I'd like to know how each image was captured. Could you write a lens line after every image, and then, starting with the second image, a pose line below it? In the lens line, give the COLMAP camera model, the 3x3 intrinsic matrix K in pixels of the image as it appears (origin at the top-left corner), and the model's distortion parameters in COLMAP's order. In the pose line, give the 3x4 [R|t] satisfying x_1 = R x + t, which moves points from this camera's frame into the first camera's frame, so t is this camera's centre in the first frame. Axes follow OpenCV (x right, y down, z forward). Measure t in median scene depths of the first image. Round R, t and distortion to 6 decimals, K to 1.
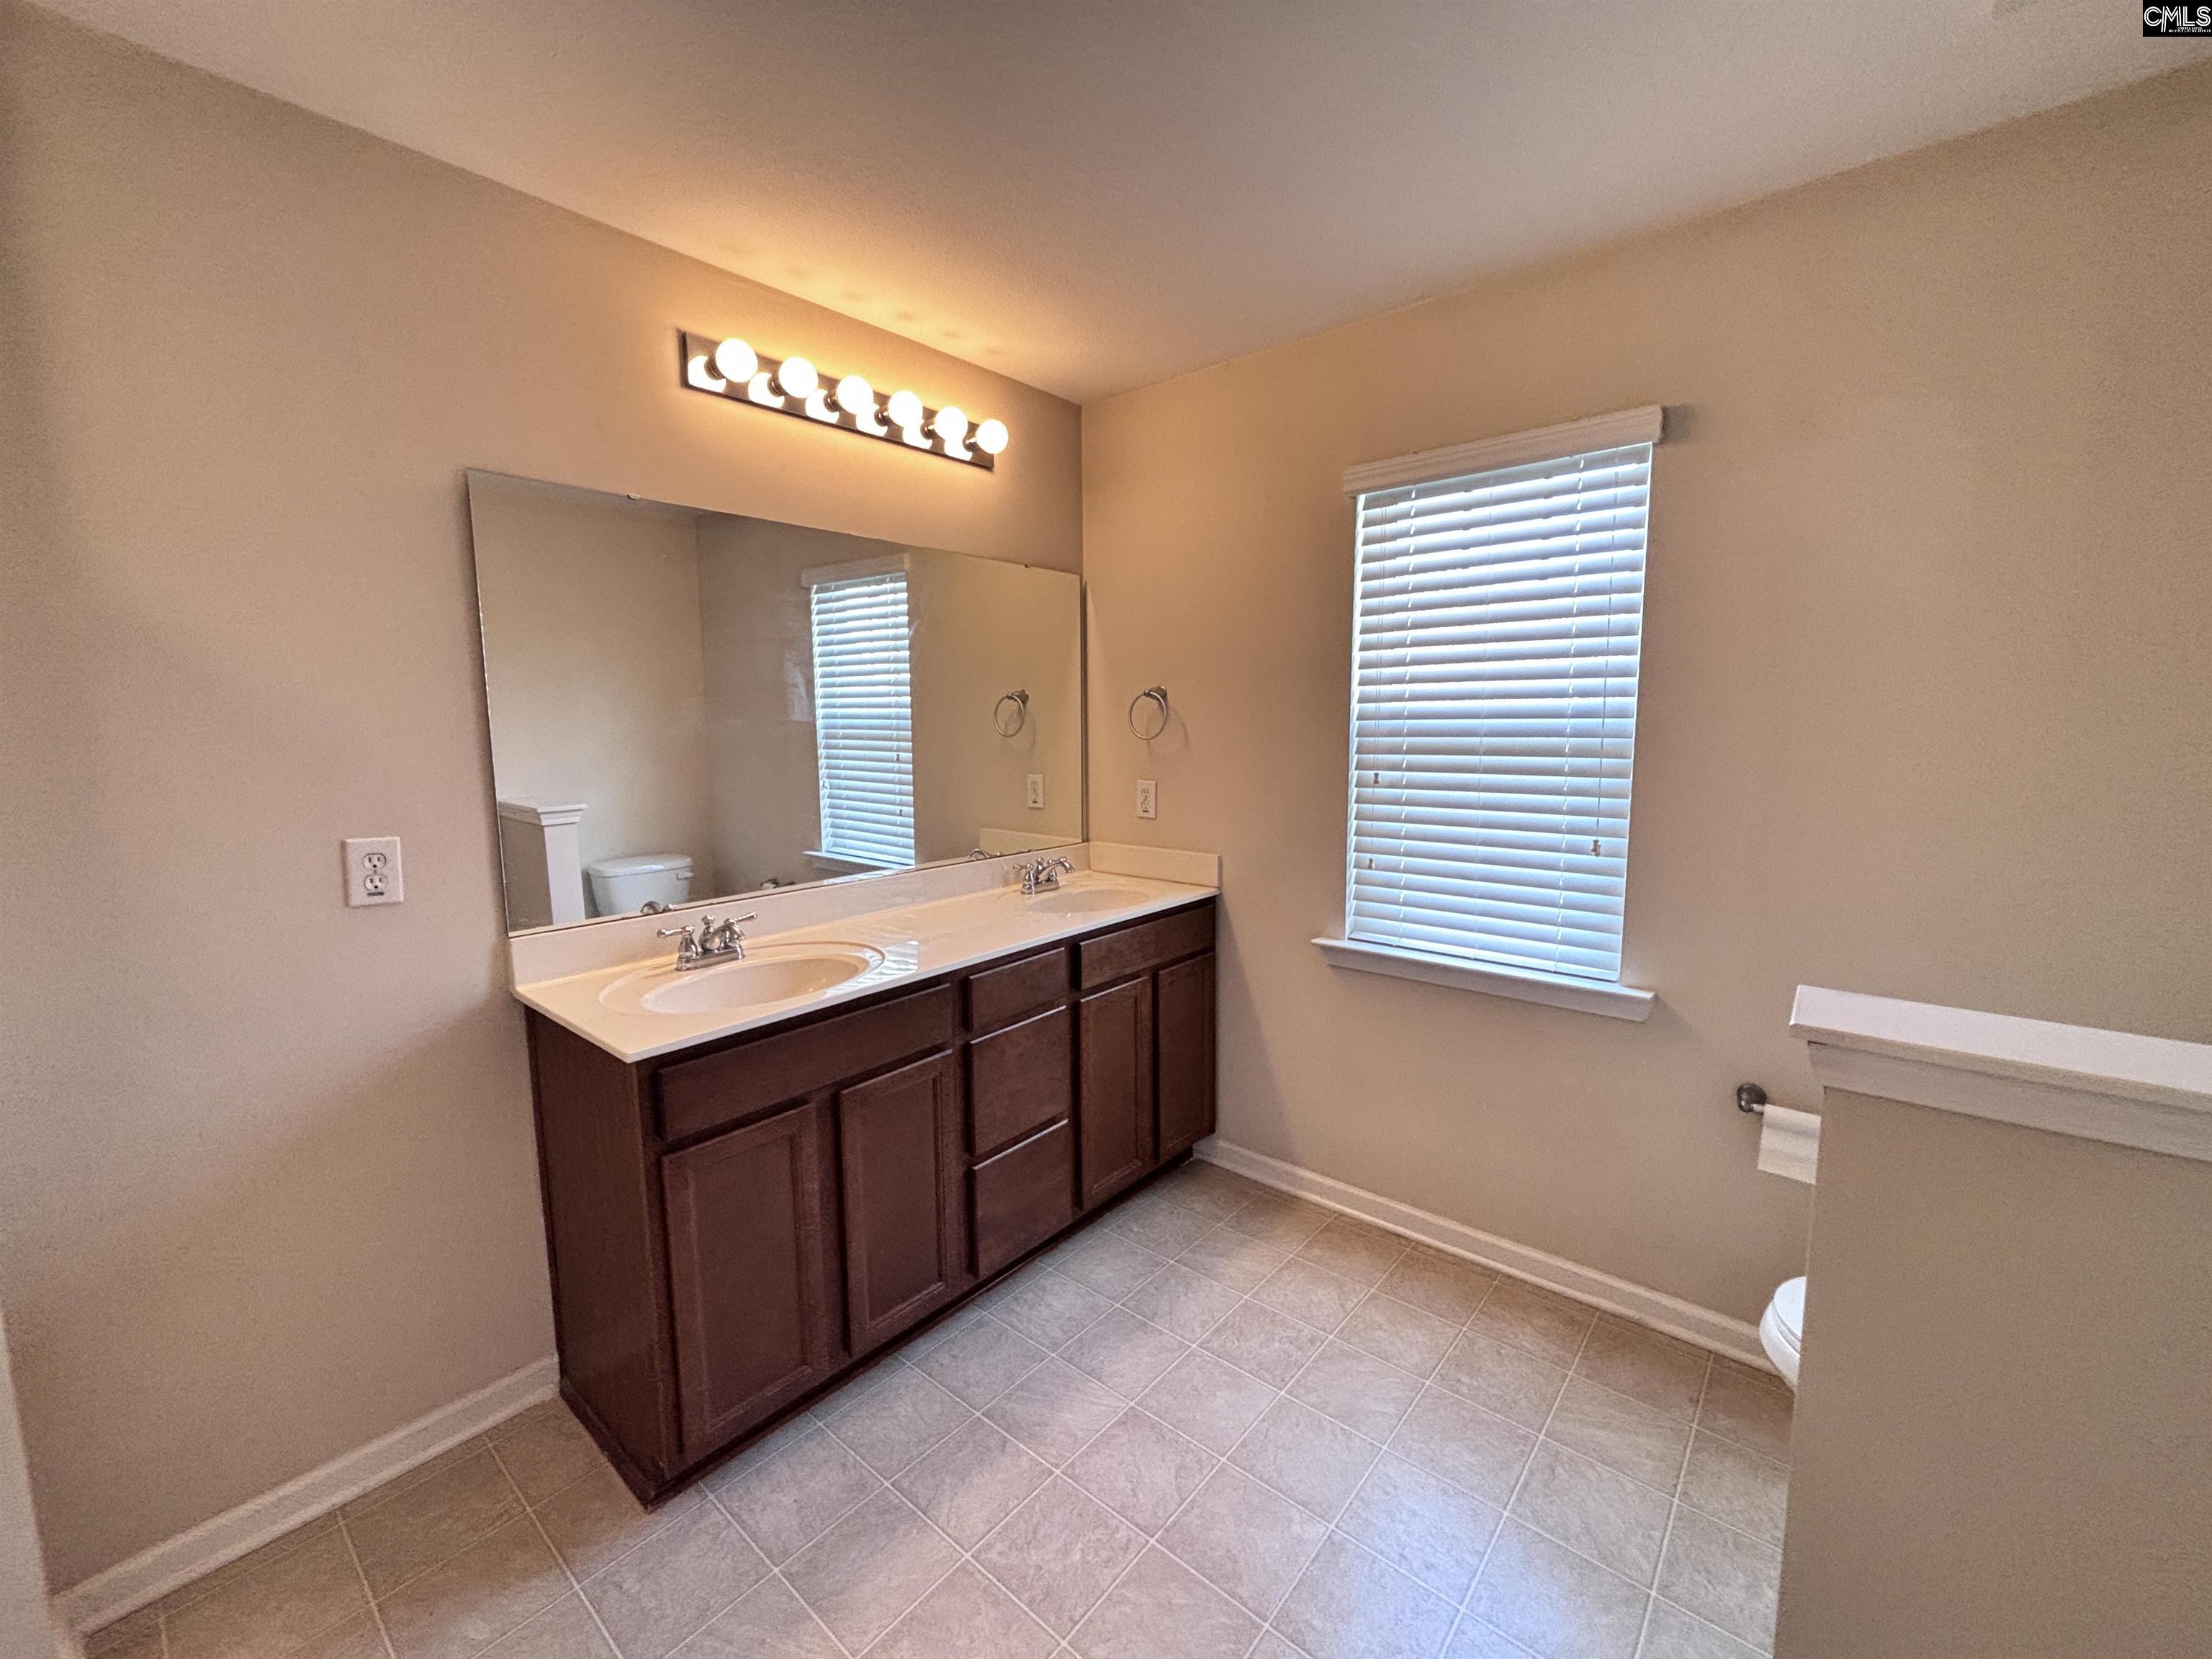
lens RADIAL K [[899.1, 0, 1106.9], [0, 899.1, 820.4], [0, 0, 1]] dist [-0.002767, -0.000268]
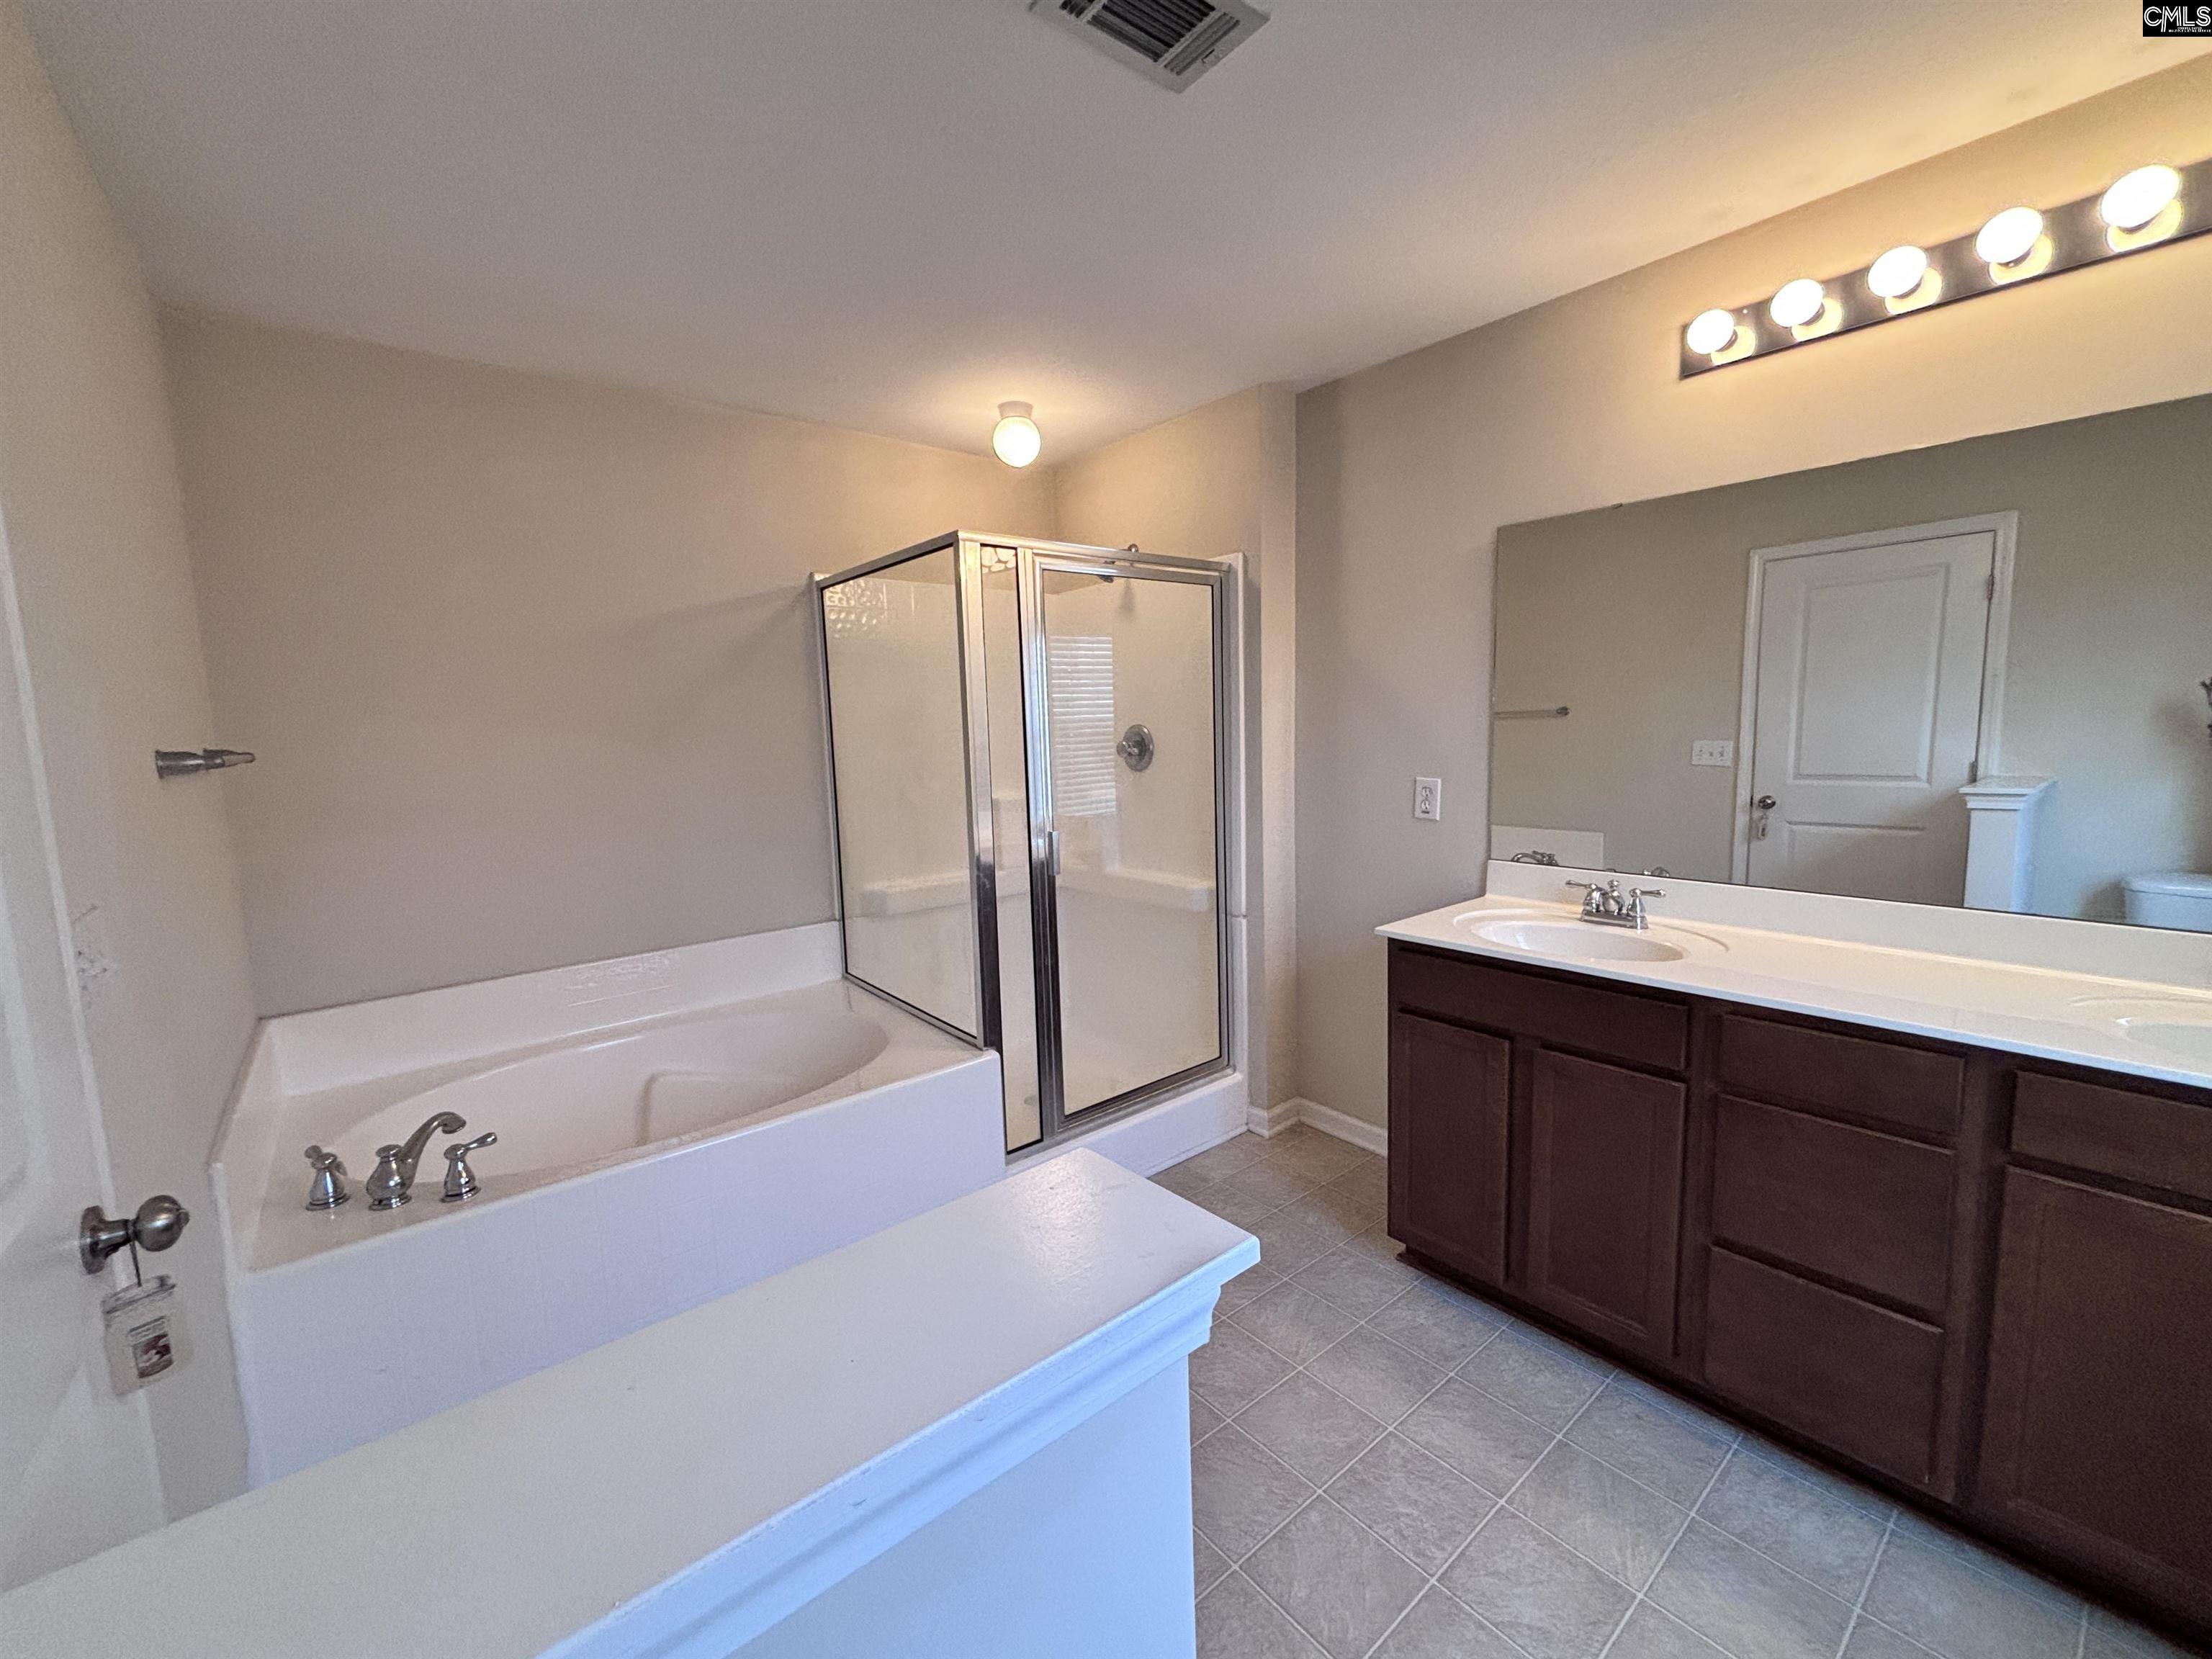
lens RADIAL K [[899.1, 0, 1104.3], [0, 899.1, 830.7], [0, 0, 1]] dist [-0.002767, -0.000268]
pose [[-0.178448, 0.133079, -0.974908, 0.763519], [-0.081250, 0.985435, 0.149388, -0.070060], [0.980589, 0.105869, -0.165036, 0.605815]]
